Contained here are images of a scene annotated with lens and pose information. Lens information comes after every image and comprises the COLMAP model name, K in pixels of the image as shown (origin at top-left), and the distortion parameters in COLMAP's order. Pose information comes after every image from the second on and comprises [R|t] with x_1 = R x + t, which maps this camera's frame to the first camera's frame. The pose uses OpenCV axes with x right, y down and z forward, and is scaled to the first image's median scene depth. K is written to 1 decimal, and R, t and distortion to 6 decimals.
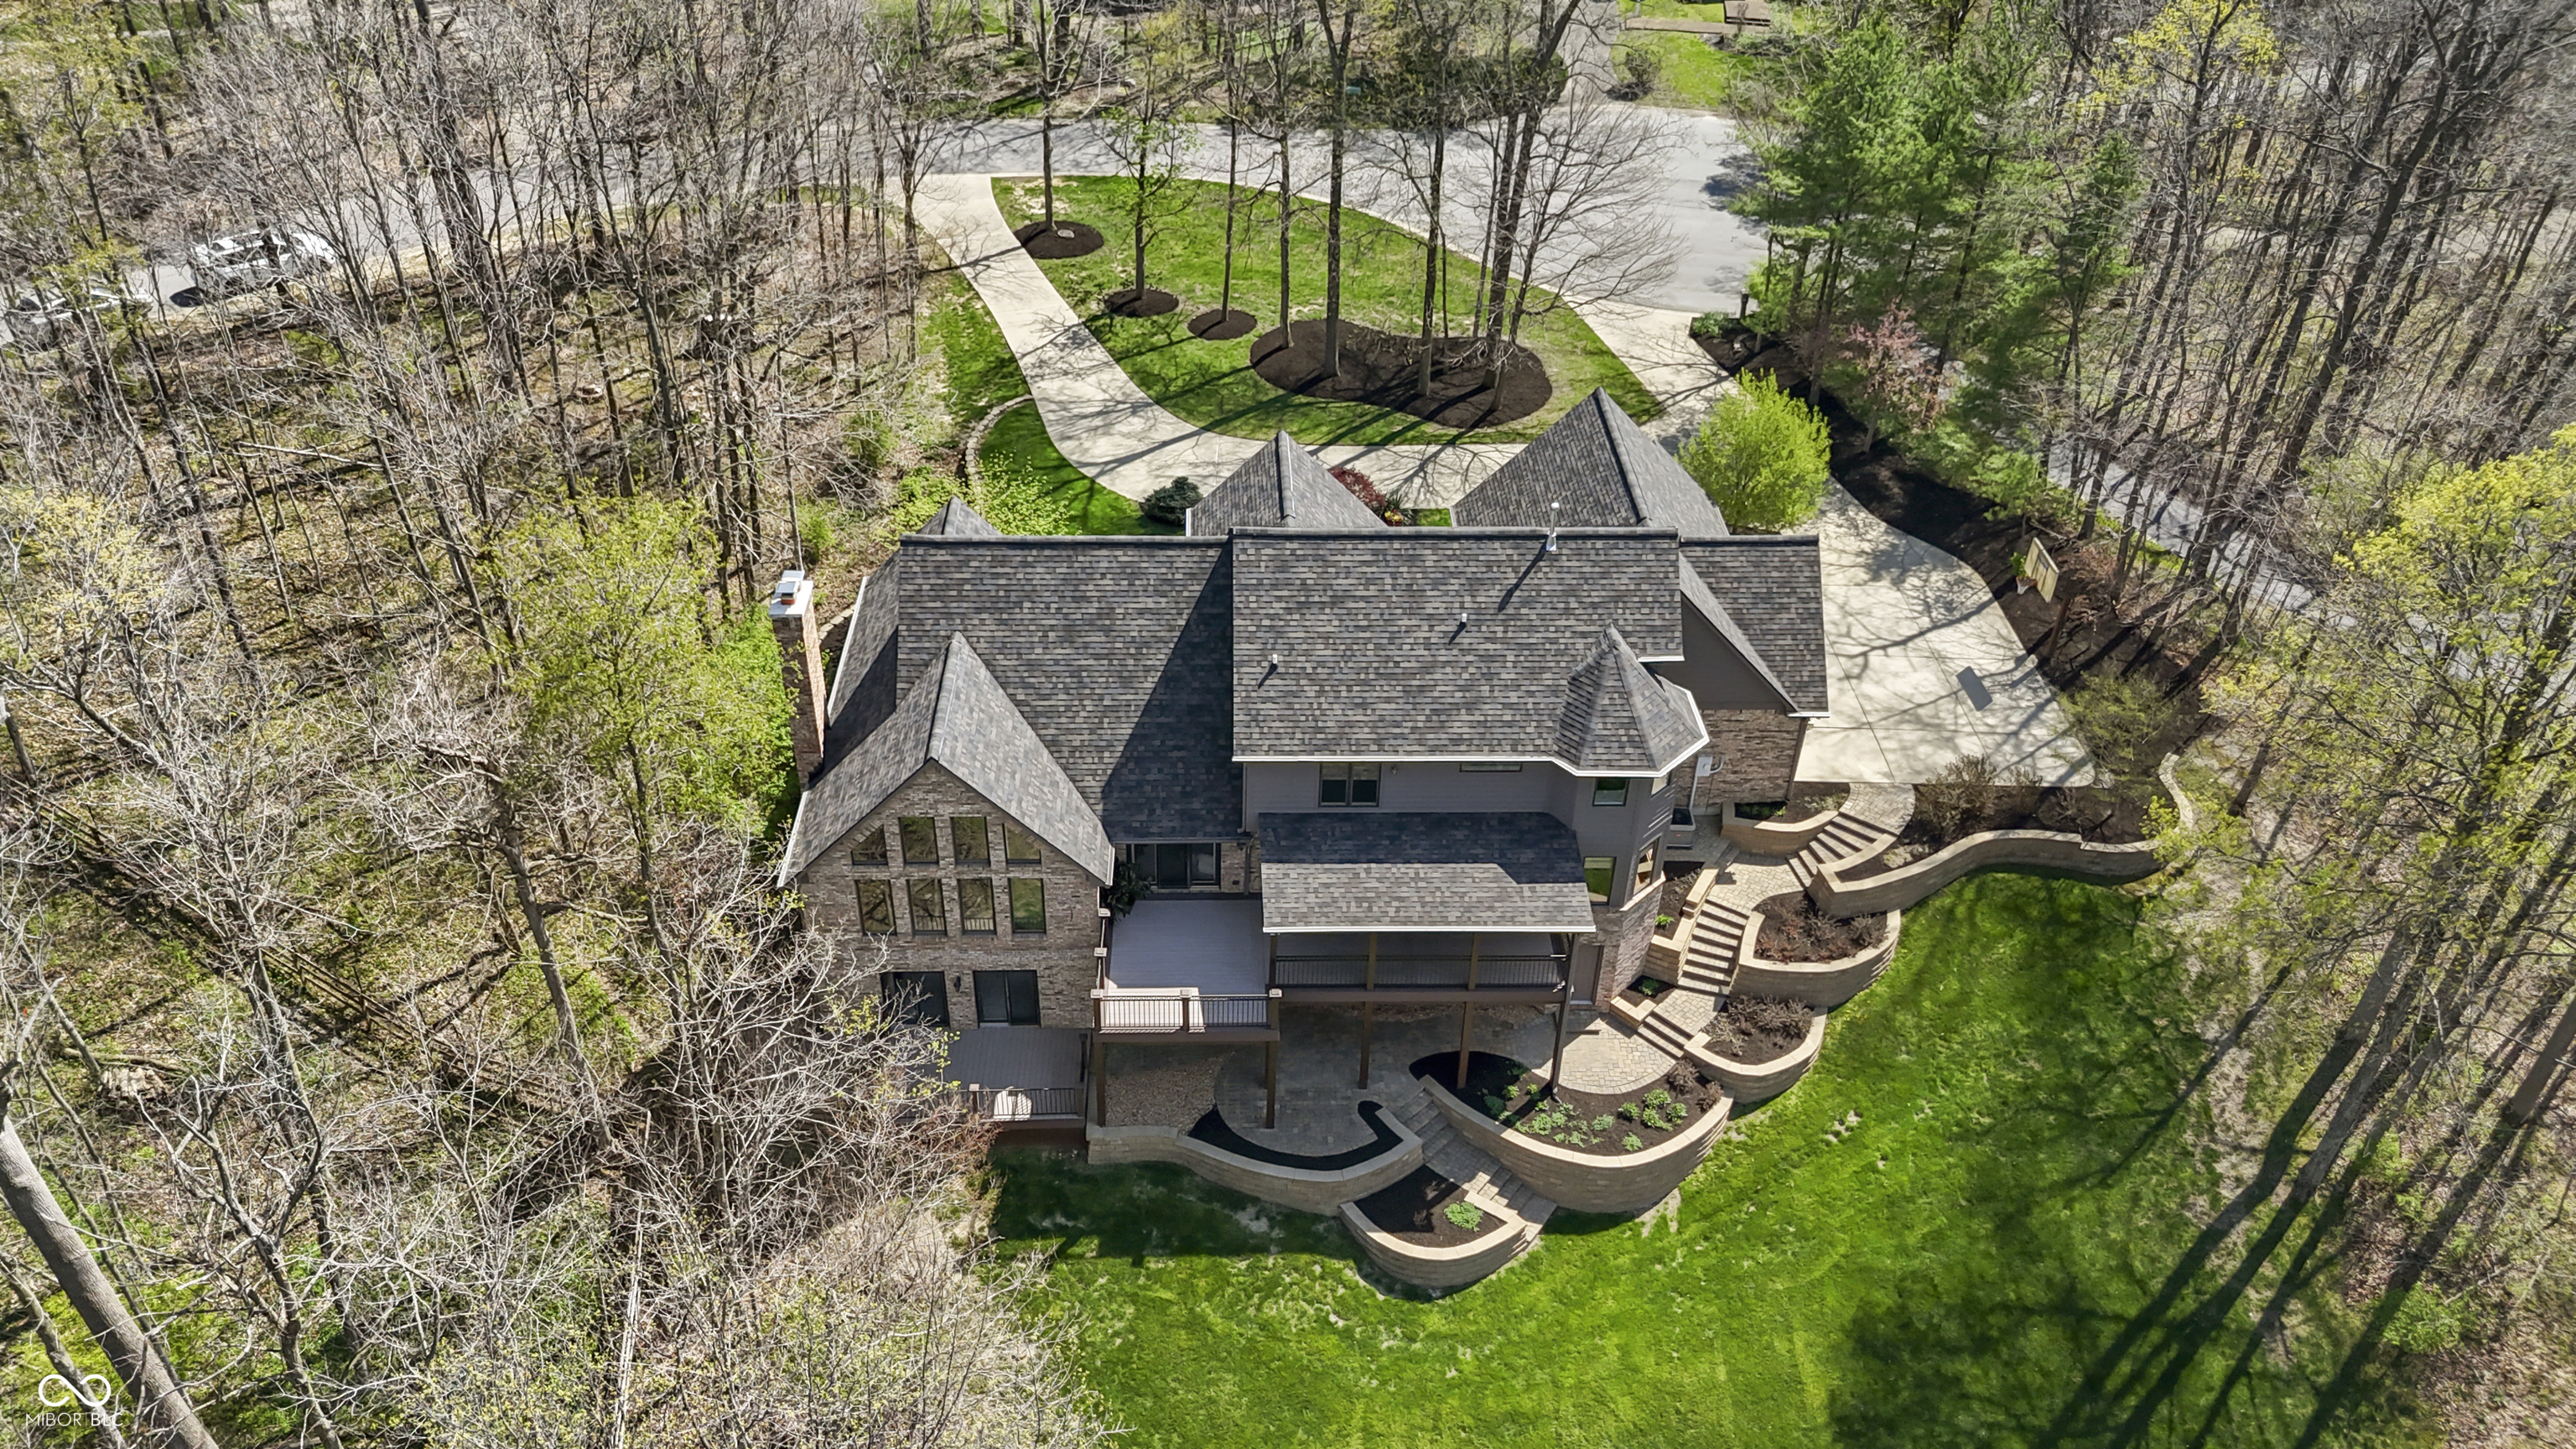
lens RADIAL K [[1943.1, 0, 1272.4], [0, 1943.1, 713.2], [0, 0, 1]] dist [0.068020, -0.068942]
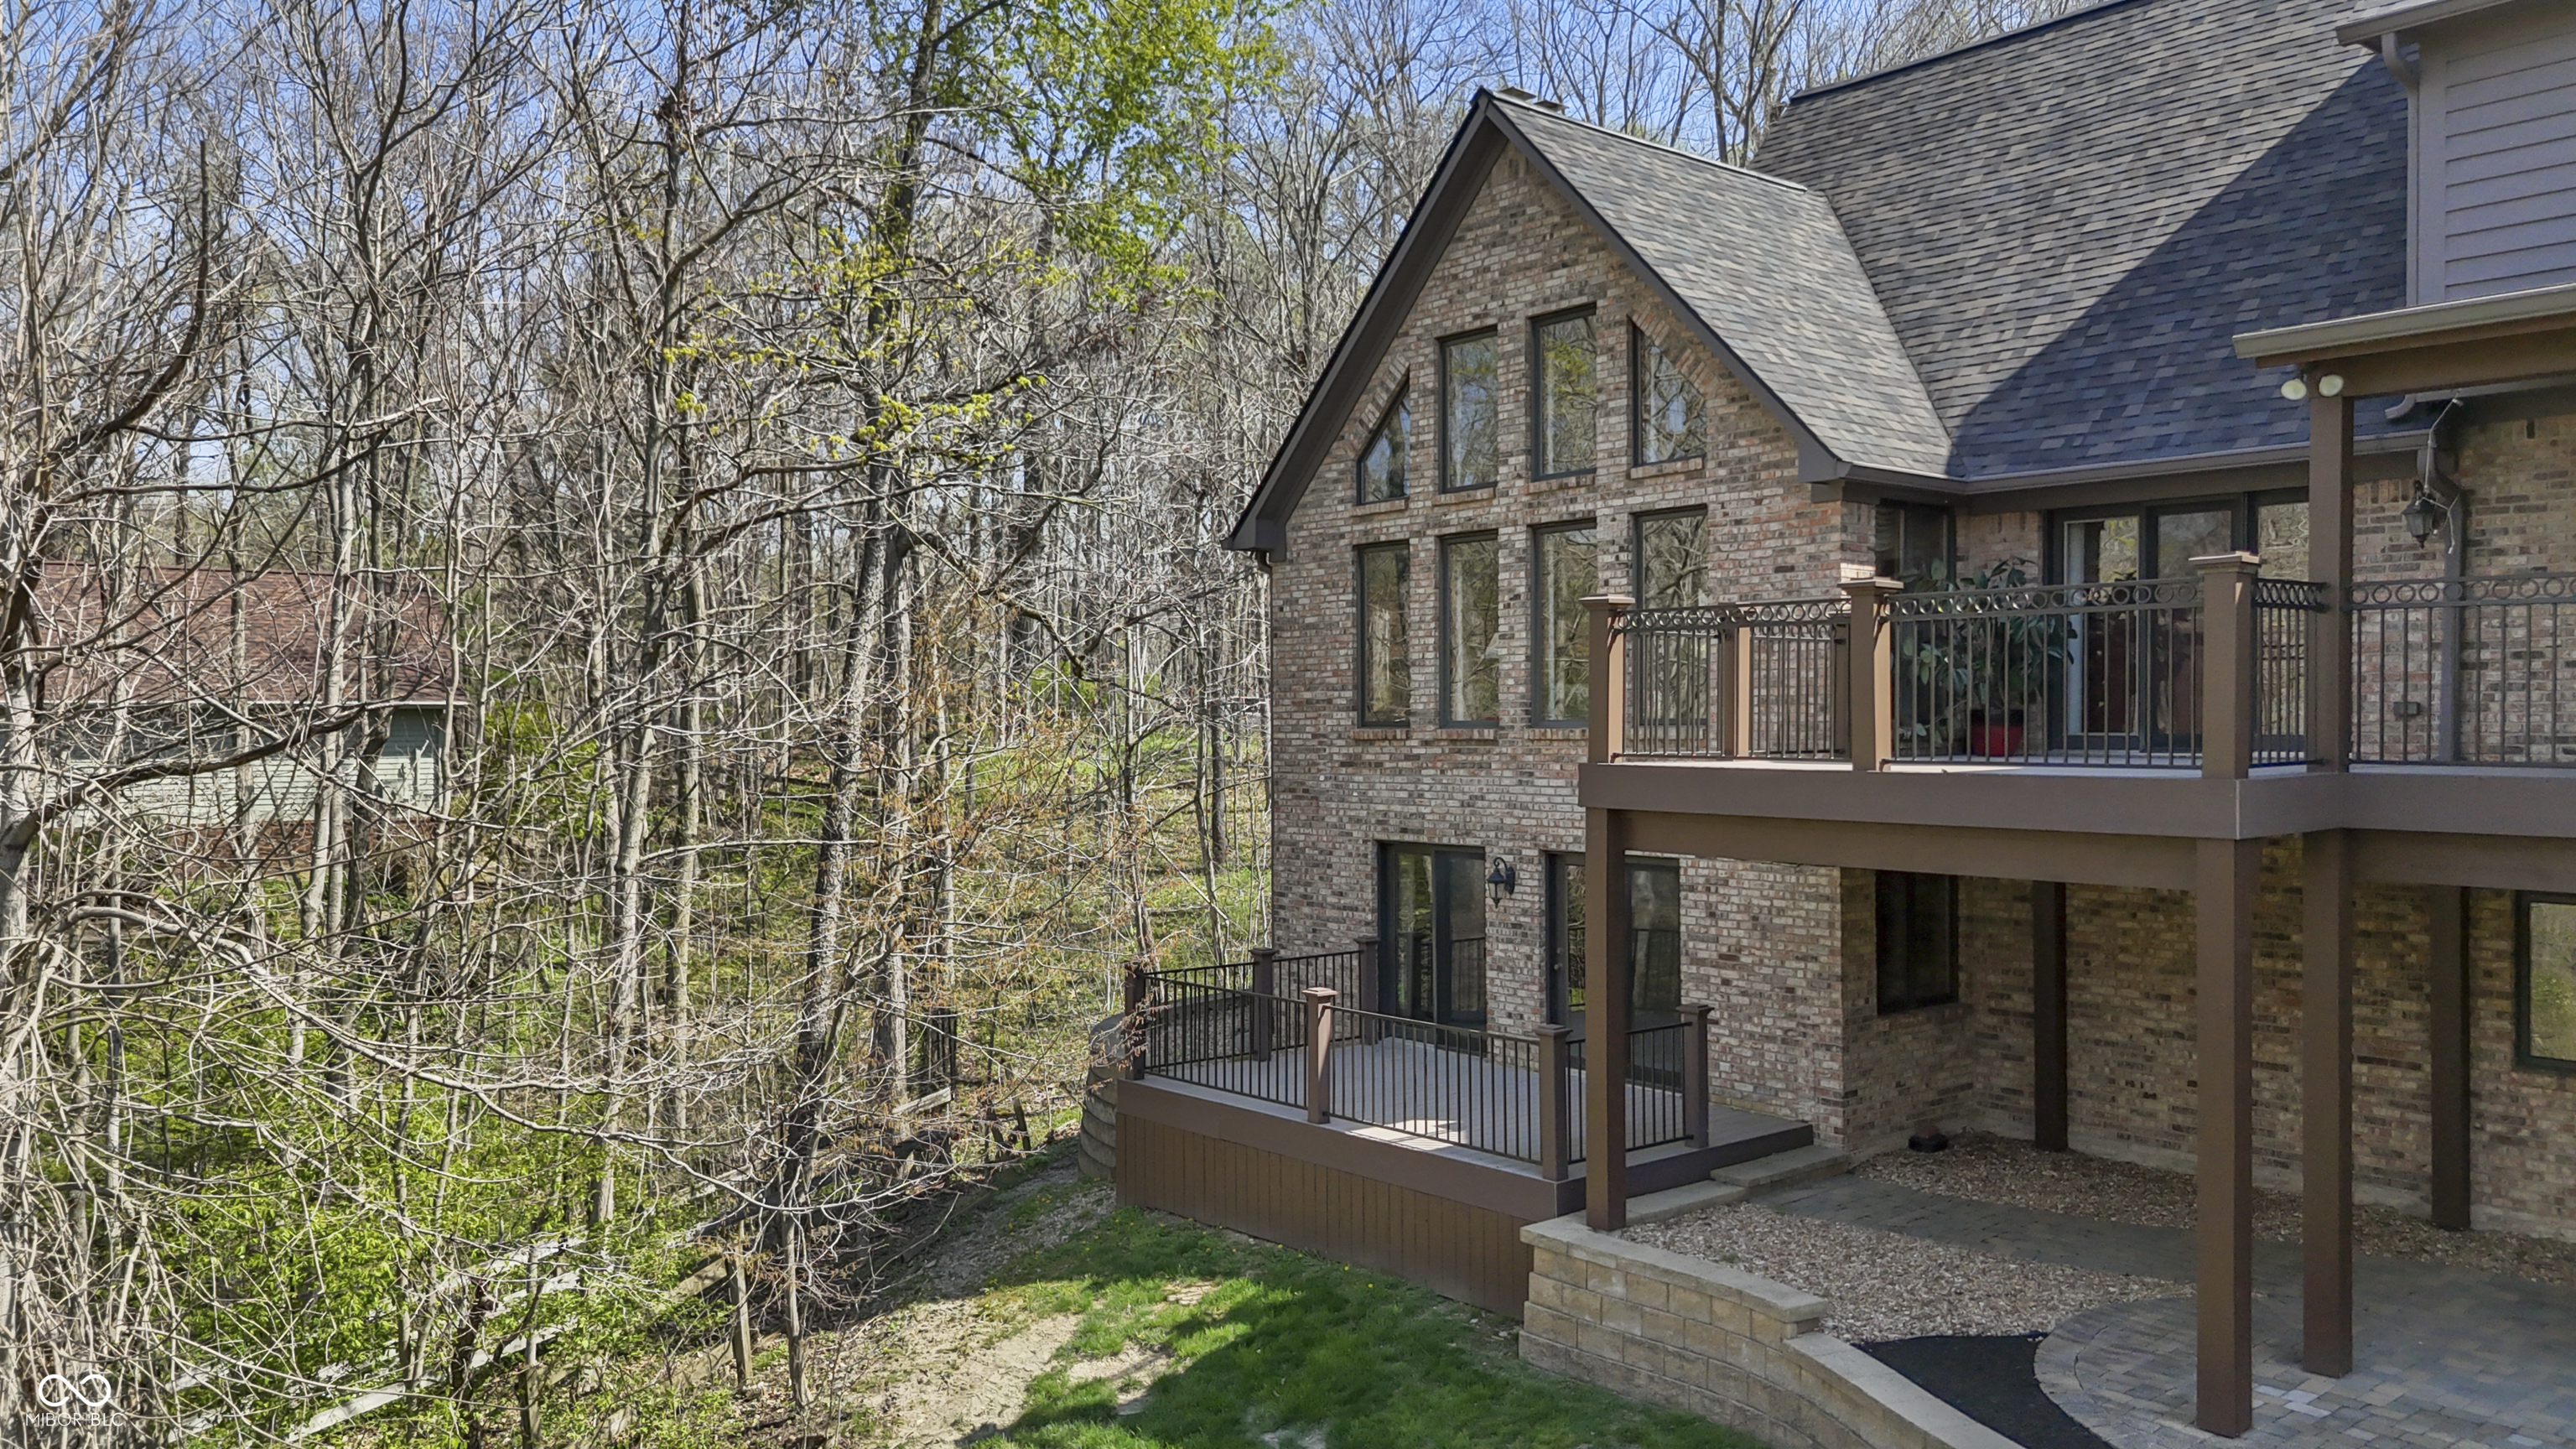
lens RADIAL K [[1908.0, 0, 1288.0], [0, 1908.0, 724.5], [0, 0, 1]] dist [0.077586, -0.079980]
pose [[0.624378, -0.019937, -0.780868, 0.098362], [-0.443171, 0.814166, -0.375145, 0.266431], [0.643235, 0.580290, 0.499511, 0.763462]]
